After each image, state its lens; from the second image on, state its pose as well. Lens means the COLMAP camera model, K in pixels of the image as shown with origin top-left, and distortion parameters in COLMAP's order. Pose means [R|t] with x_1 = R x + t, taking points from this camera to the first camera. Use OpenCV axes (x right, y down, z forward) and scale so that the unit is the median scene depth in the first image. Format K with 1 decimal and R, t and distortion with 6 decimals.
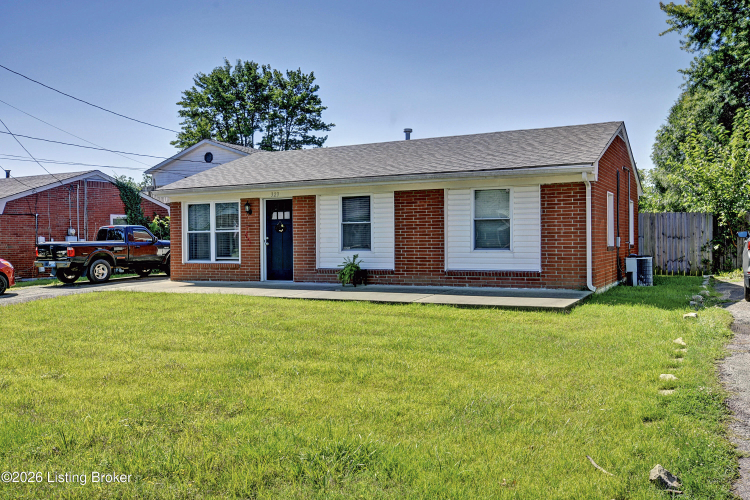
lens RADIAL K [[656.0, 0, 375.0], [0, 656.0, 250.0], [0, 0, 1]] dist [-0.000304, 0.004799]
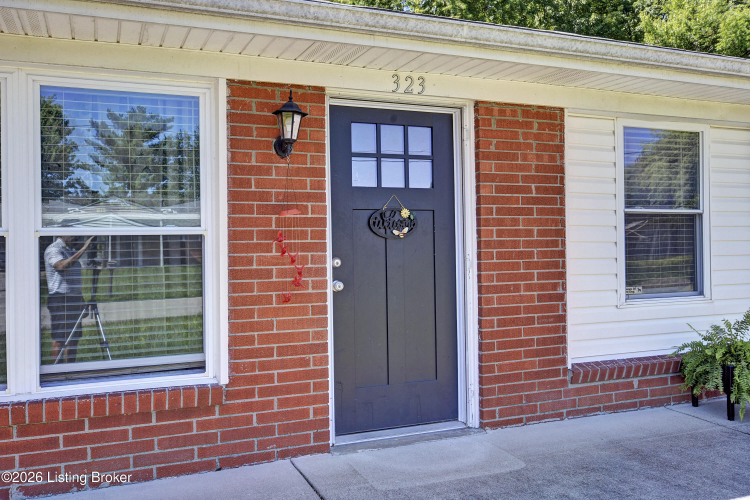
lens RADIAL K [[668.6, 0, 374.5], [0, 668.6, 233.4], [0, 0, 1]] dist [-0.005213, -0.001922]
pose [[0.626782, 0.017052, 0.779008, -0.380963], [0.018651, 0.999146, -0.036877, -0.021142], [-0.778971, 0.037643, 0.625929, 0.912785]]
